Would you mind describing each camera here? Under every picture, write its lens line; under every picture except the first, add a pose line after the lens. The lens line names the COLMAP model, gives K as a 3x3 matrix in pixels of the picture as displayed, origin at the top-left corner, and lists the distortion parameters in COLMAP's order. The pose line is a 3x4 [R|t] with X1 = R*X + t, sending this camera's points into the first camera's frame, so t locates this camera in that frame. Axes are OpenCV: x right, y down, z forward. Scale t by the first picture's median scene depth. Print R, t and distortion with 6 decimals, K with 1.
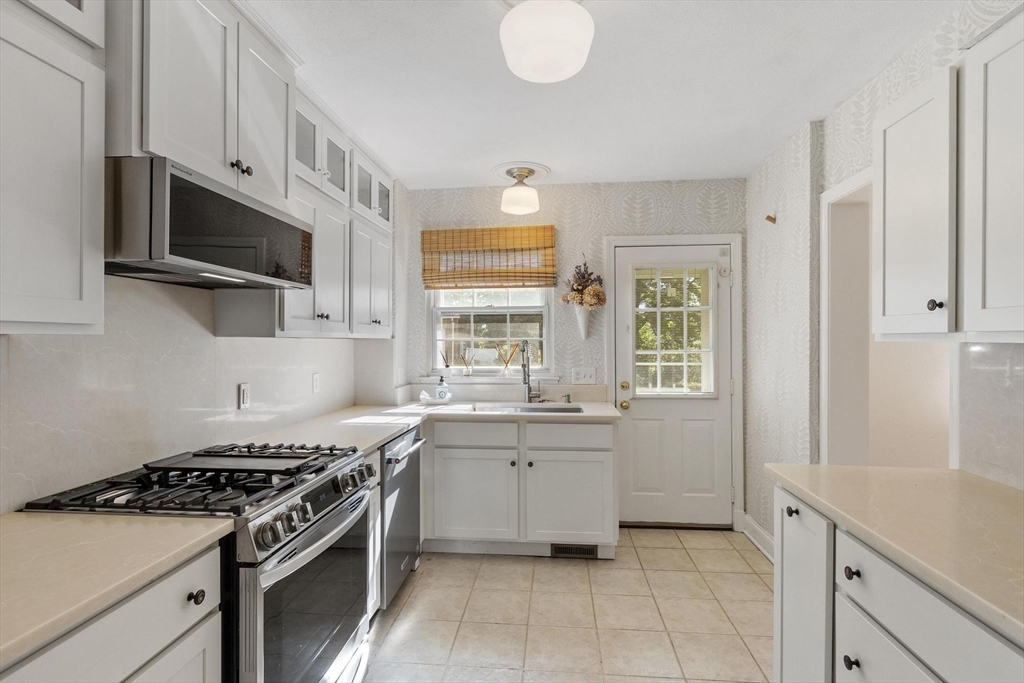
lens RADIAL K [[530.3, 0, 510.5], [0, 530.3, 337.8], [0, 0, 1]] dist [0.006492, -0.001981]
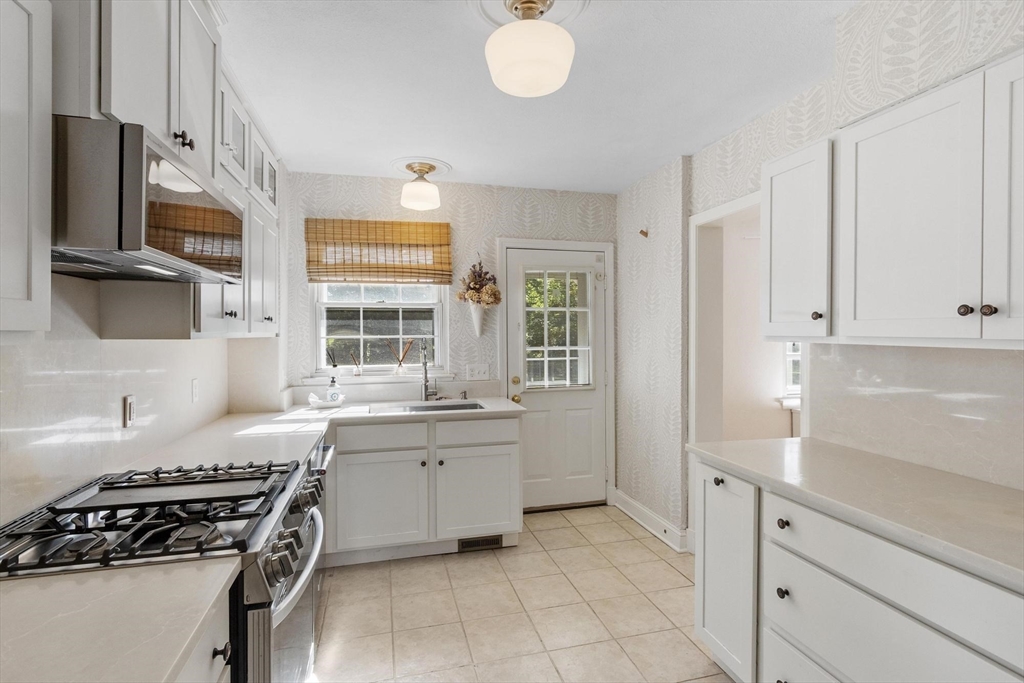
lens RADIAL K [[530.3, 0, 528.9], [0, 530.3, 332.5], [0, 0, 1]] dist [0.006492, -0.001981]
pose [[0.930674, -0.000540, 0.365849, -0.185157], [-0.001239, 0.999989, 0.004628, -0.012576], [-0.365848, -0.004761, 0.930663, 0.011557]]
